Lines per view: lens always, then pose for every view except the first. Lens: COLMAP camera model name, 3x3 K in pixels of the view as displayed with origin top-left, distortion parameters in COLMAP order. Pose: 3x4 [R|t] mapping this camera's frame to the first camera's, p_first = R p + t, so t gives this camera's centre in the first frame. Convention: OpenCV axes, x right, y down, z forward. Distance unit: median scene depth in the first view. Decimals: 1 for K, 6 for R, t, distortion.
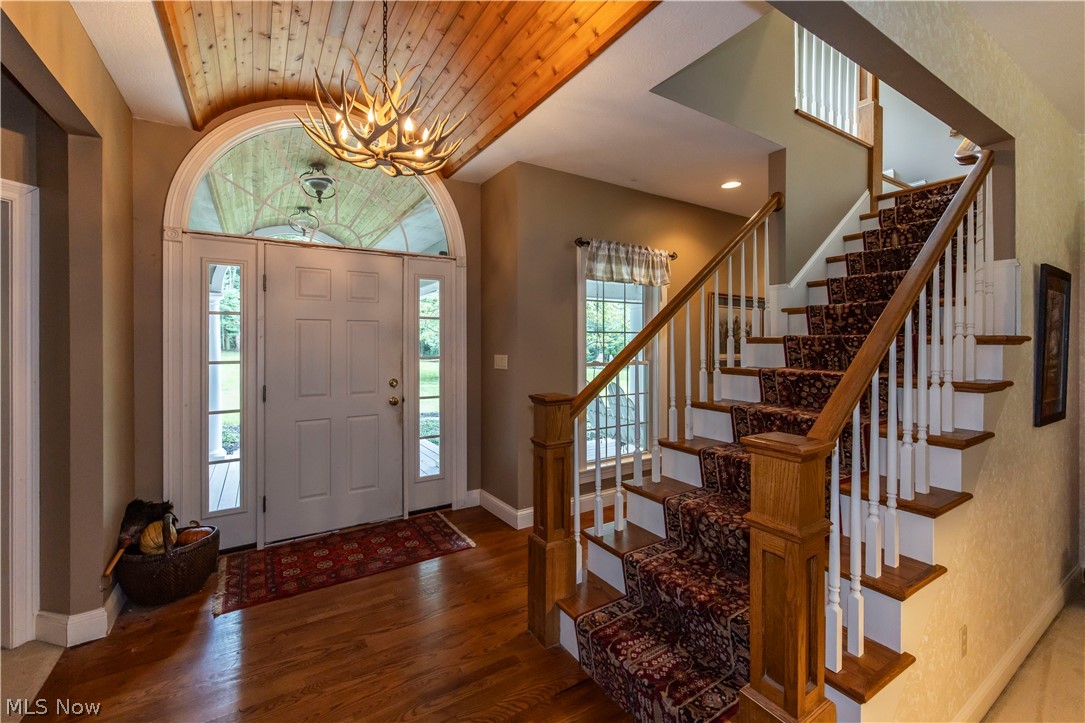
lens RADIAL K [[462.5, 0, 540.3], [0, 462.5, 350.1], [0, 0, 1]] dist [-0.004605, 0.002321]
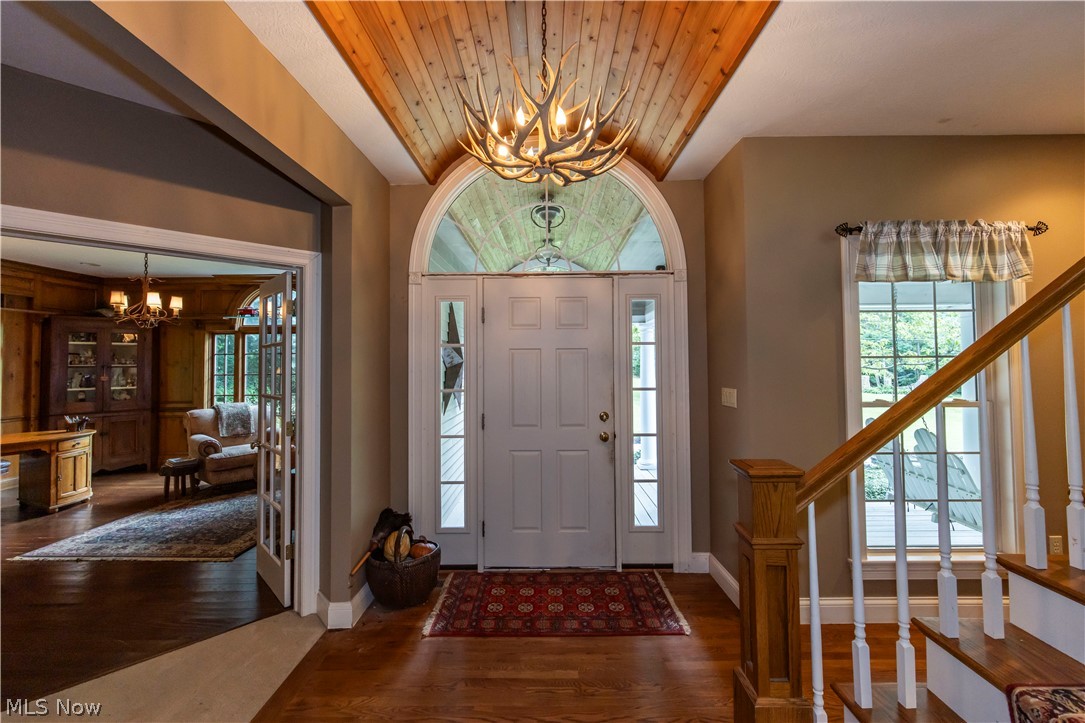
lens RADIAL K [[462.5, 0, 543.8], [0, 462.5, 351.7], [0, 0, 1]] dist [-0.004605, 0.002321]
pose [[0.844920, -0.017976, -0.534590, 0.075178], [-0.000898, 0.999386, -0.035023, -0.025603], [0.534891, 0.030072, 0.844386, 0.184024]]
